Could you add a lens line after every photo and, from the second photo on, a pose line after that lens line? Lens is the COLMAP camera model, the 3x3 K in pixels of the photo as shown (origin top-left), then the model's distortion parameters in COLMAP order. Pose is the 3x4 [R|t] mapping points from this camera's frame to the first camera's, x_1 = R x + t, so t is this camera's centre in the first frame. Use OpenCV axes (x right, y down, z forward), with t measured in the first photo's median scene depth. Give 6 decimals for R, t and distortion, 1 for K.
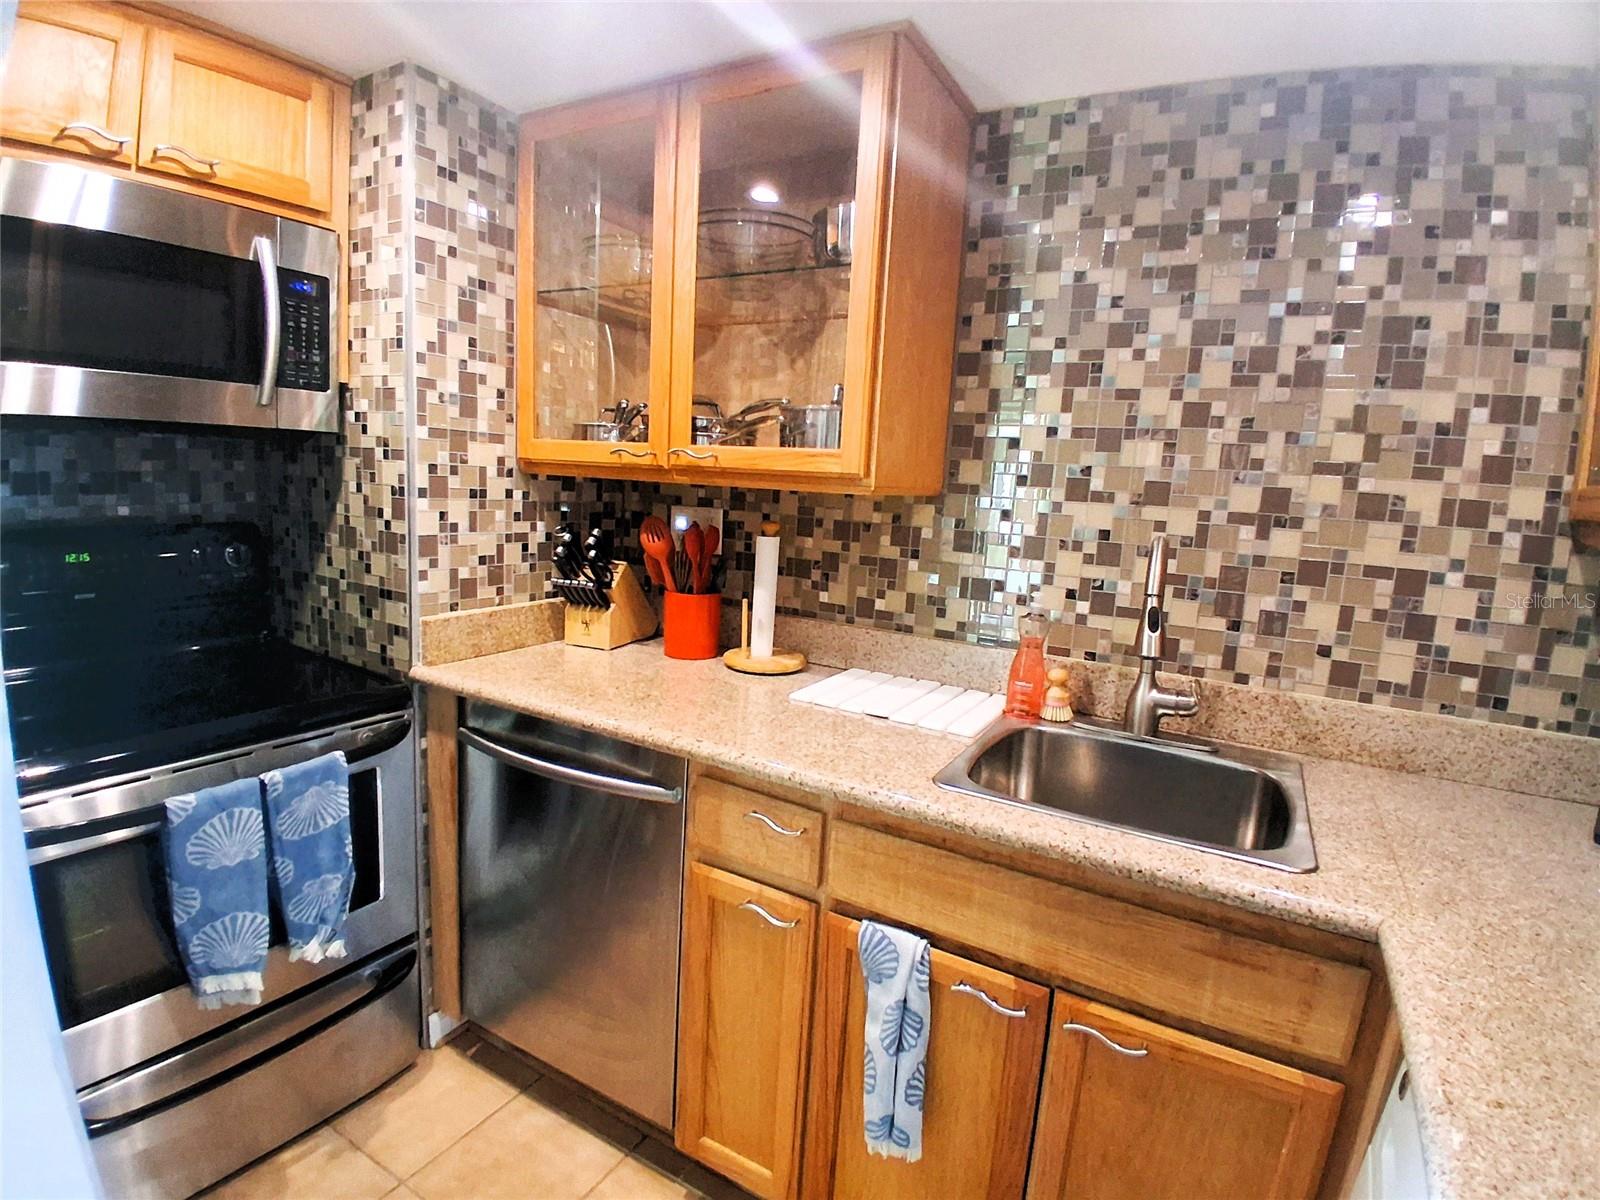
lens RADIAL K [[801.6, 0, 800.0], [0, 801.6, 600.0], [0, 0, 1]] dist [0.017116, -0.057848]
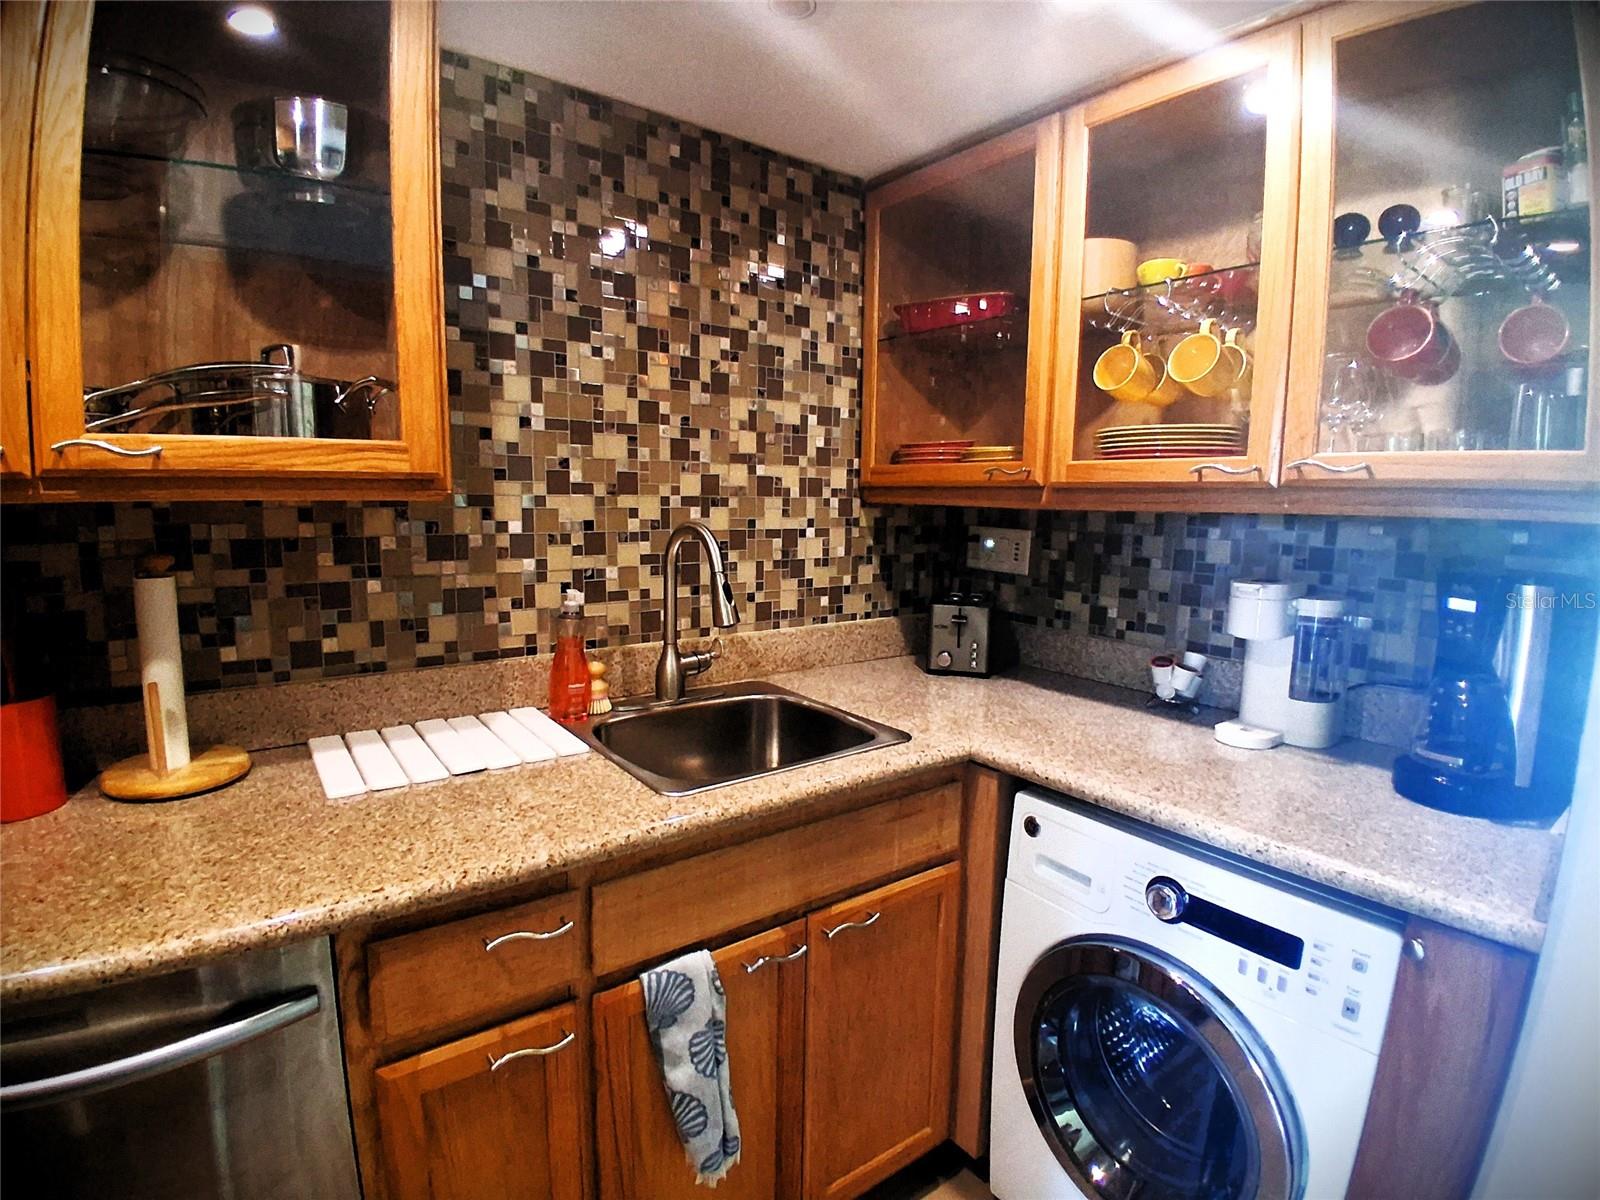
lens RADIAL K [[801.6, 0, 800.0], [0, 801.6, 600.0], [0, 0, 1]] dist [0.017116, -0.057848]
pose [[0.405139, -0.172449, 0.897844, -0.497668], [0.145342, 0.981709, 0.122973, -0.082294], [-0.902628, 0.080674, 0.422793, 0.366055]]
